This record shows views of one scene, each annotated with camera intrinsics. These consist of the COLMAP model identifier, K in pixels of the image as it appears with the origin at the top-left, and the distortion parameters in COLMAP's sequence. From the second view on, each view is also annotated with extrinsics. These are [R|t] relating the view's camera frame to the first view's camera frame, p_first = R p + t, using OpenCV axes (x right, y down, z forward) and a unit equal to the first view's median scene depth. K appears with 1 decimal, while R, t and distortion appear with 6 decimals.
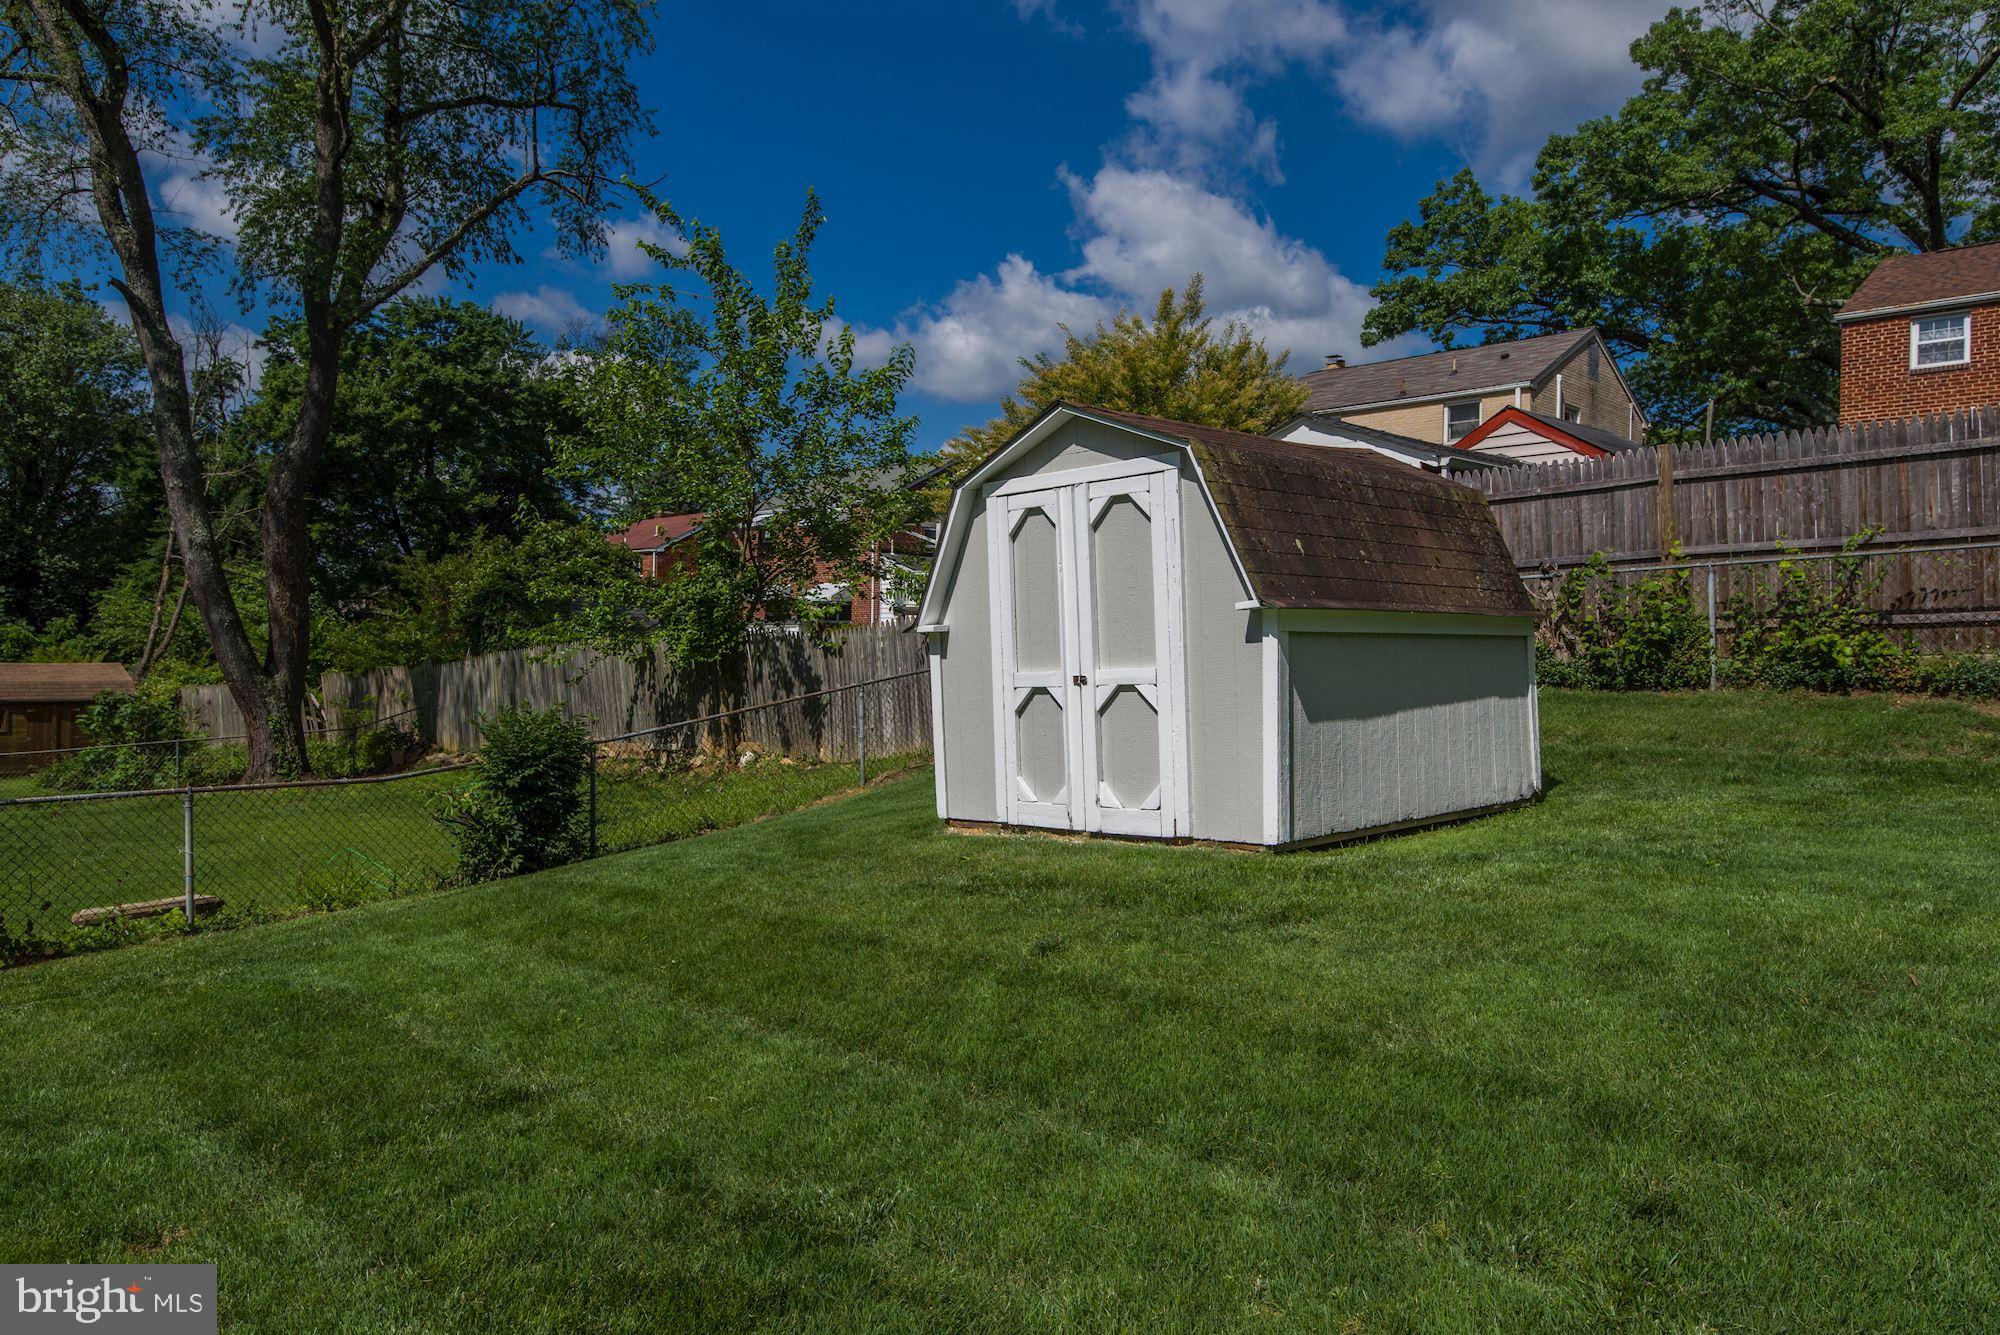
lens RADIAL K [[1377.7, 0, 1000.0], [0, 1377.7, 667.5], [0, 0, 1]] dist [-0.004155, -0.000173]
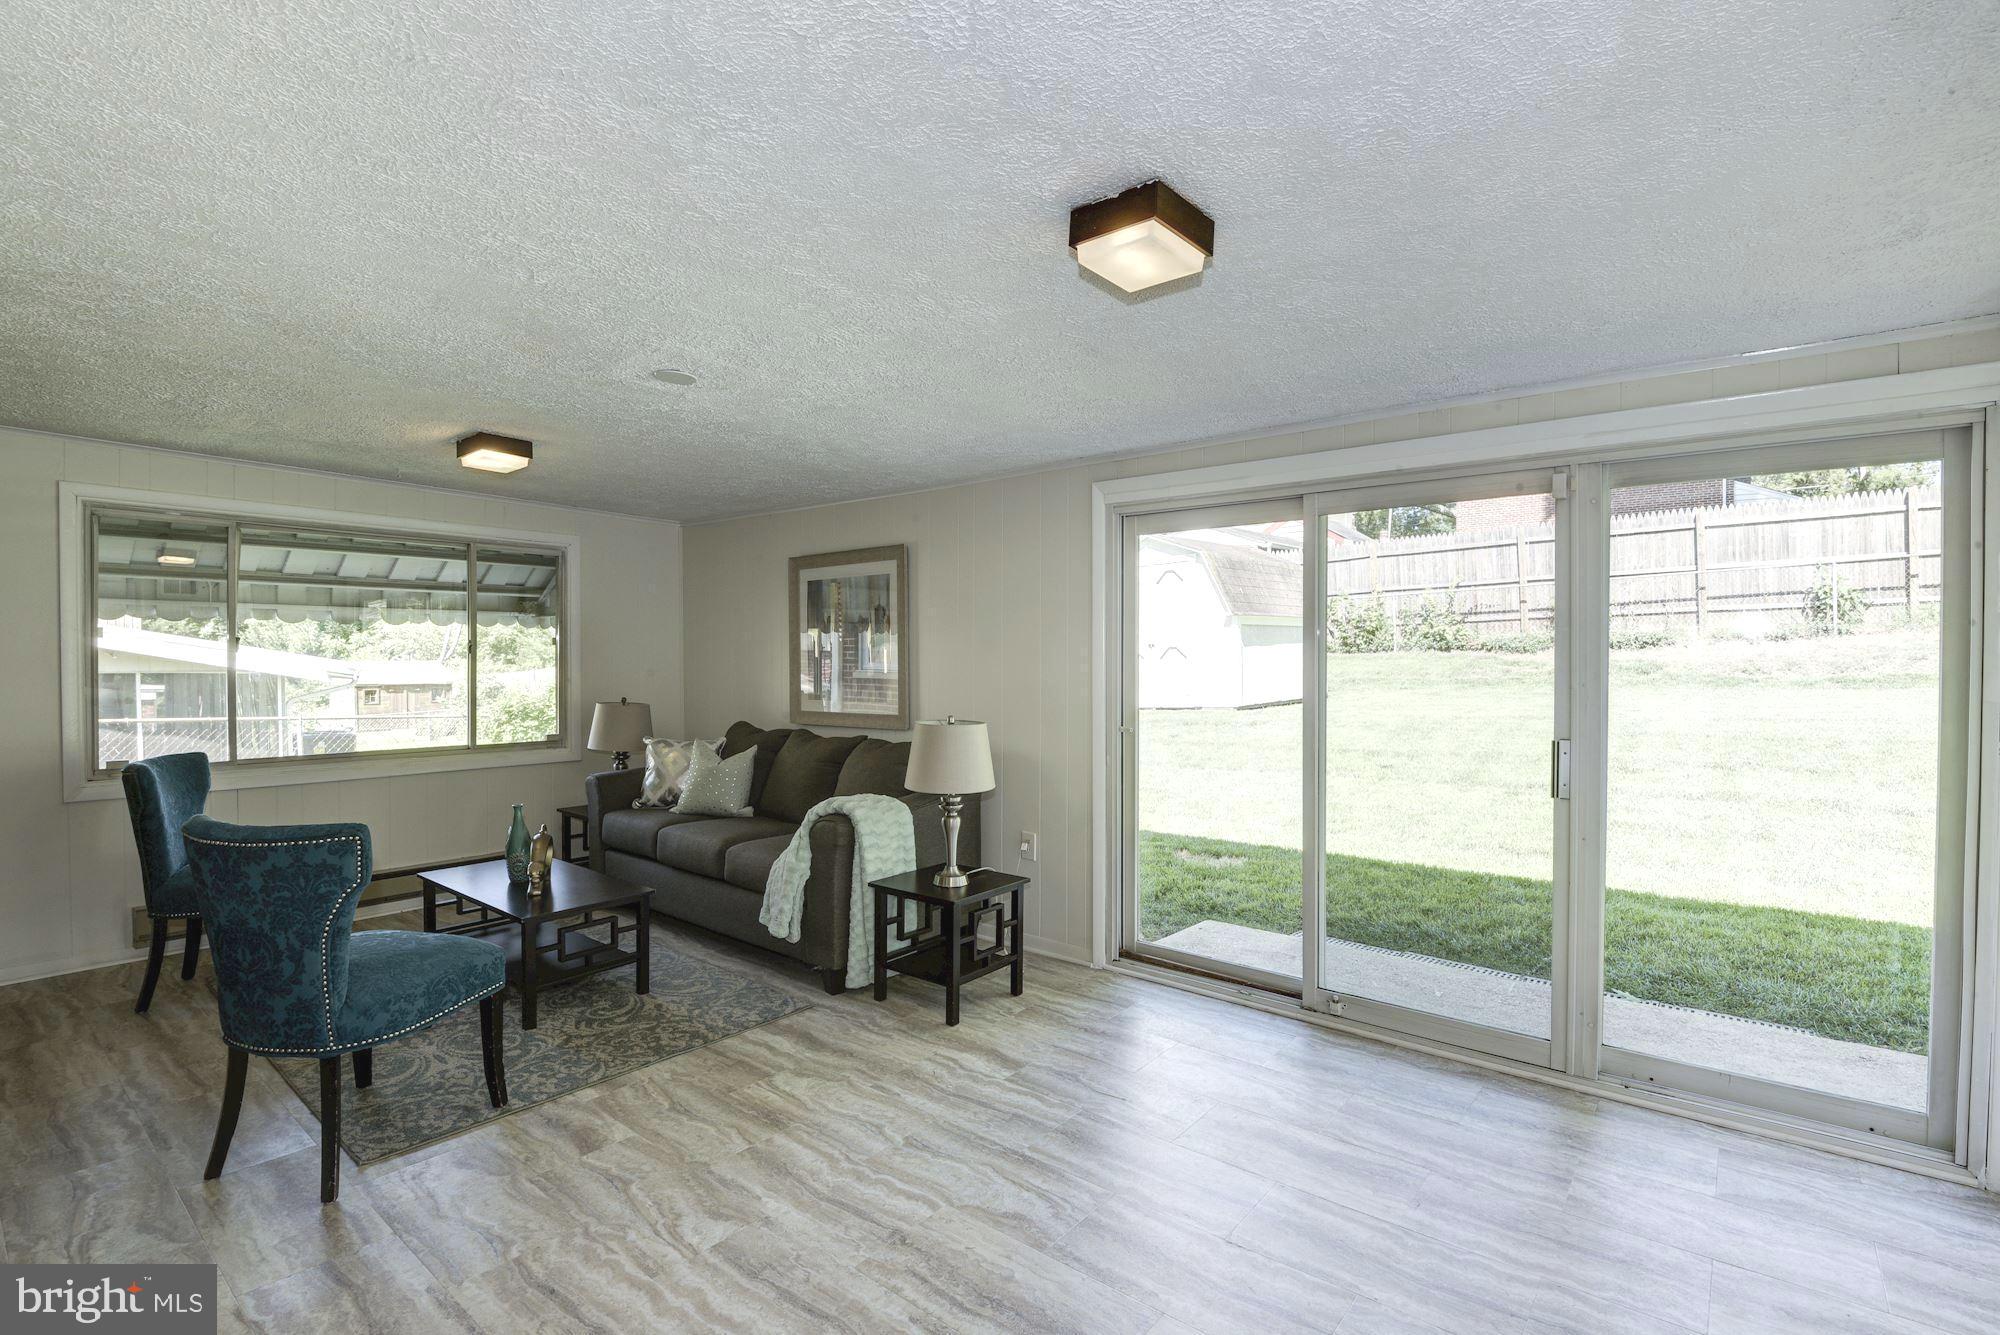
lens RADIAL K [[919.2, 0, 1014.7], [0, 919.2, 661.5], [0, 0, 1]] dist [-0.001008, -0.016652]
pose [[0.995839, -0.007821, 0.090796, -0.259380], [0.007140, 0.999944, 0.007813, 0.019266], [-0.090852, -0.007133, 0.995839, -0.479678]]
